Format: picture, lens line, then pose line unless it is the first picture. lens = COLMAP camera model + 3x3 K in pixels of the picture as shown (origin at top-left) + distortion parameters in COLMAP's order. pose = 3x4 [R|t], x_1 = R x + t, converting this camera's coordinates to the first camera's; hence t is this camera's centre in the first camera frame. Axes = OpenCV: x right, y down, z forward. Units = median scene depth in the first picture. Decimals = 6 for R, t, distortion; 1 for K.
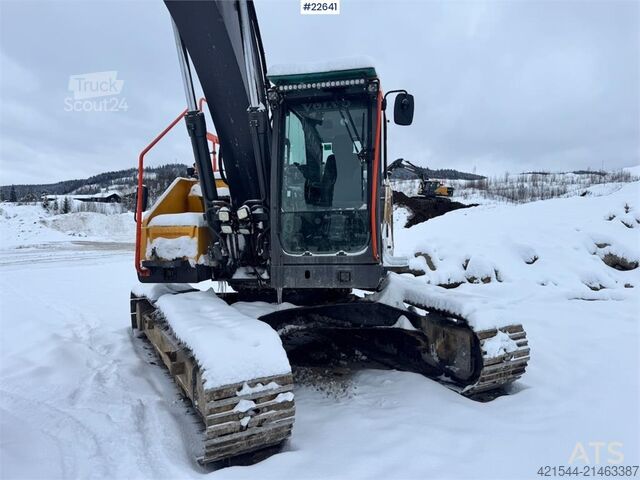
lens RADIAL K [[445.3, 0, 321.4], [0, 445.3, 242.2], [0, 0, 1]] dist [0.109055, -0.145991]
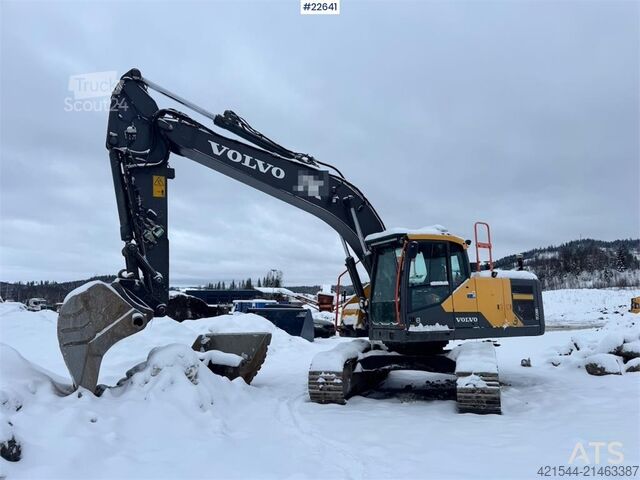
lens RADIAL K [[445.3, 0, 321.4], [0, 445.3, 242.2], [0, 0, 1]] dist [0.109055, -0.145991]
pose [[0.665044, -0.114431, -0.737985, 1.255746], [-0.019291, 0.985229, -0.170153, 0.012661], [0.746555, 0.127395, 0.653013, -0.544303]]
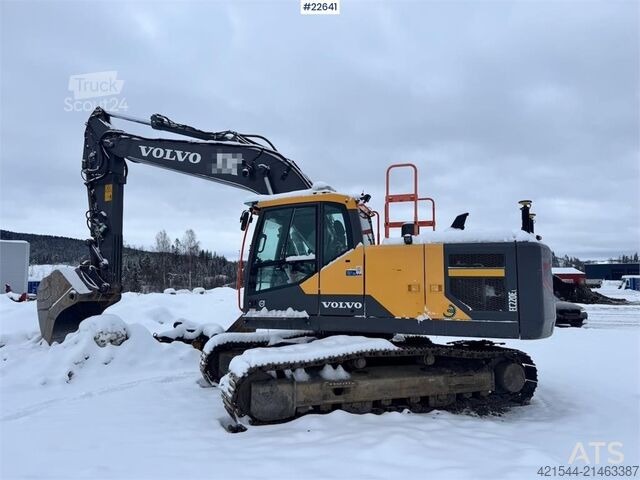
lens RADIAL K [[445.3, 0, 321.4], [0, 445.3, 242.2], [0, 0, 1]] dist [0.109055, -0.145991]
pose [[-0.125768, -0.094753, -0.987524, 1.627144], [-0.036718, 0.995191, -0.090812, -0.069726], [0.991380, 0.024839, -0.128642, 1.368204]]
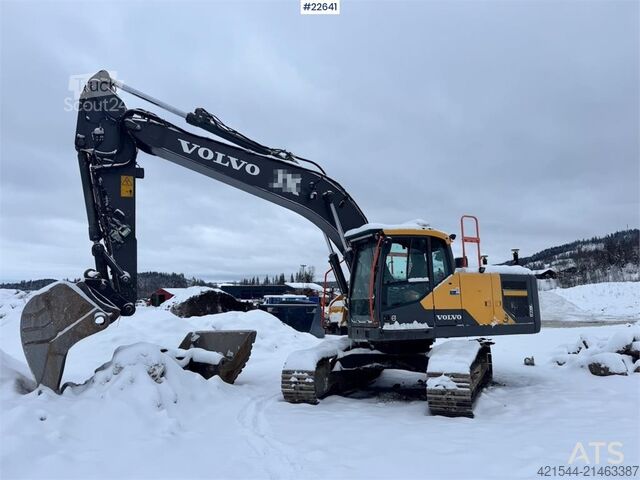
lens RADIAL K [[444.0, 0, 320.0], [0, 444.0, 240.0], [0, 0, 1]] dist [0.105291, -0.138370]
pose [[0.603863, -0.118988, -0.788157, 1.382167], [-0.017801, 0.986535, -0.162576, -0.005388], [0.796890, 0.112203, 0.593614, -0.329971]]
